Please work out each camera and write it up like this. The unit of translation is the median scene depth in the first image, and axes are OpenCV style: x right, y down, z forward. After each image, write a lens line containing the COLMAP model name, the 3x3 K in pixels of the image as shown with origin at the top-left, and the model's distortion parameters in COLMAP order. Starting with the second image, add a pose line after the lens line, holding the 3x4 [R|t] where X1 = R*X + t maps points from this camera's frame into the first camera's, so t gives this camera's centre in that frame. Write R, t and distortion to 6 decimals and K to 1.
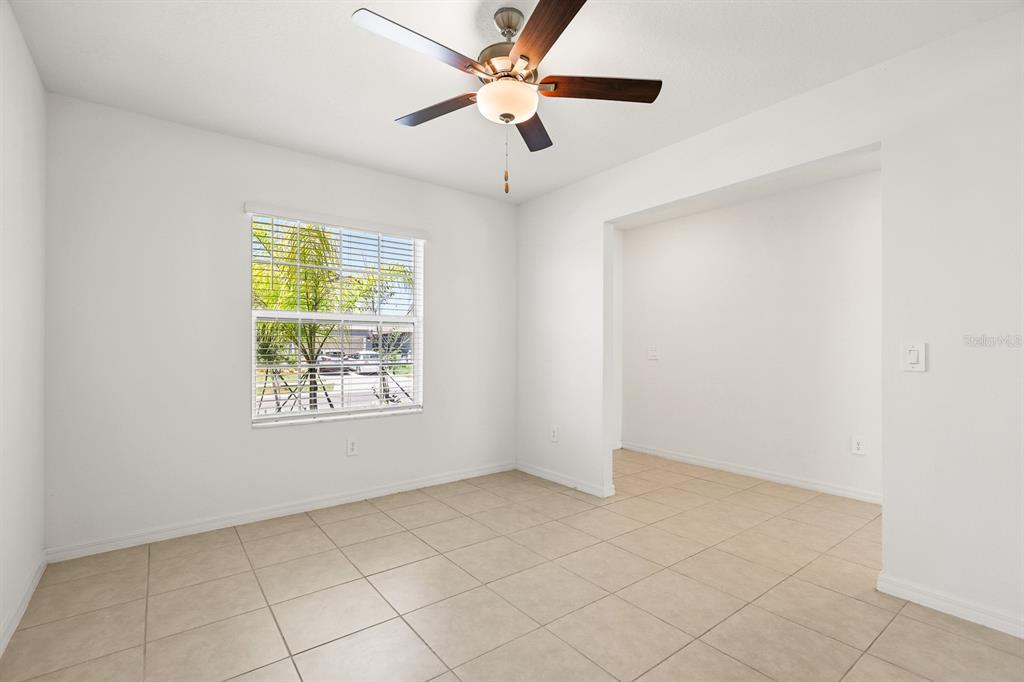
lens RADIAL K [[459.6, 0, 513.7], [0, 459.6, 349.8], [0, 0, 1]] dist [0.001344, 0.000212]
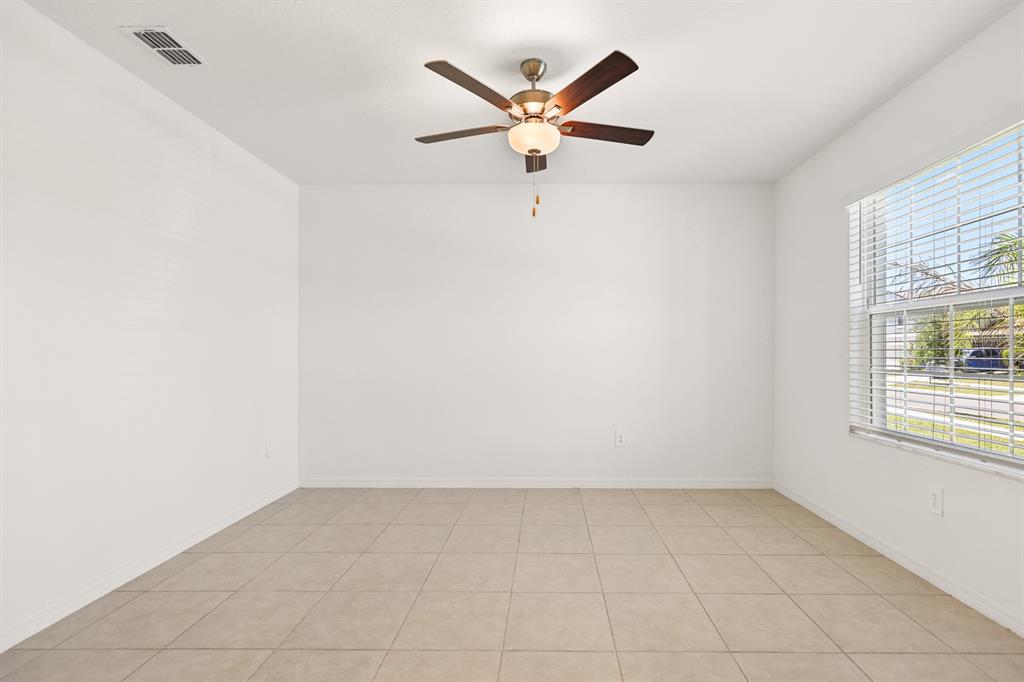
lens RADIAL K [[472.8, 0, 542.1], [0, 472.8, 354.6], [0, 0, 1]] dist [-0.001509, -0.000744]
pose [[-0.611022, 0.006047, -0.791590, 0.623370], [0.001877, 0.999979, 0.006189, 0.002138], [0.791611, 0.002295, -0.611021, 1.178724]]
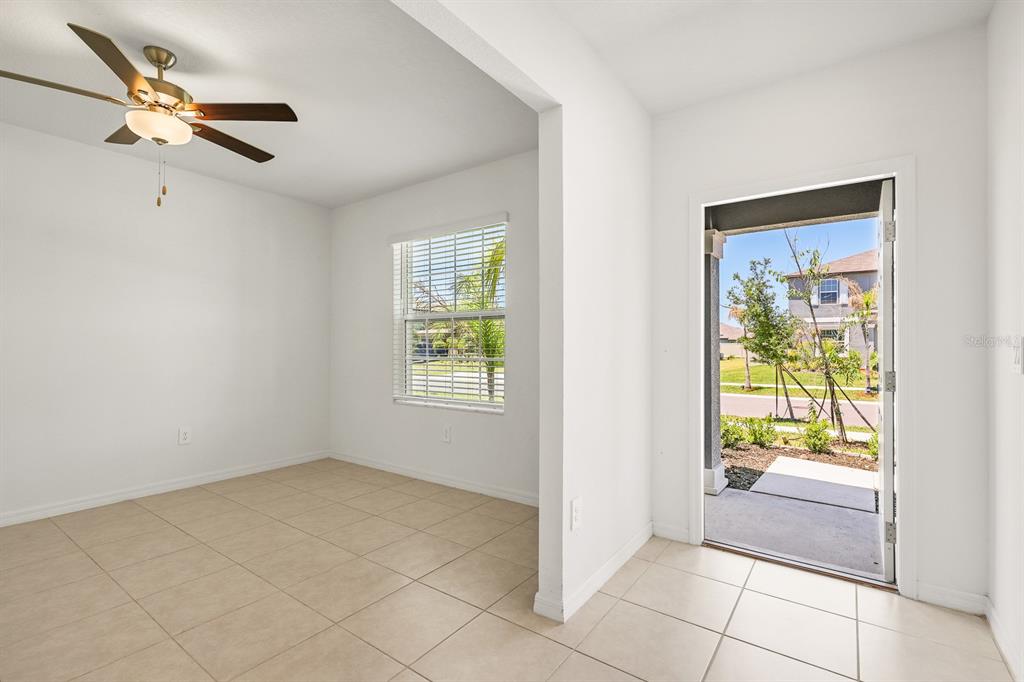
lens RADIAL K [[467.2, 0, 515.2], [0, 467.2, 343.0], [0, 0, 1]] dist [0.001017, -0.000081]
pose [[0.294831, -0.002669, -0.955546, 0.909774], [-0.002324, 0.999991, -0.003510, 0.000240], [0.955547, 0.003256, 0.294822, 1.011872]]
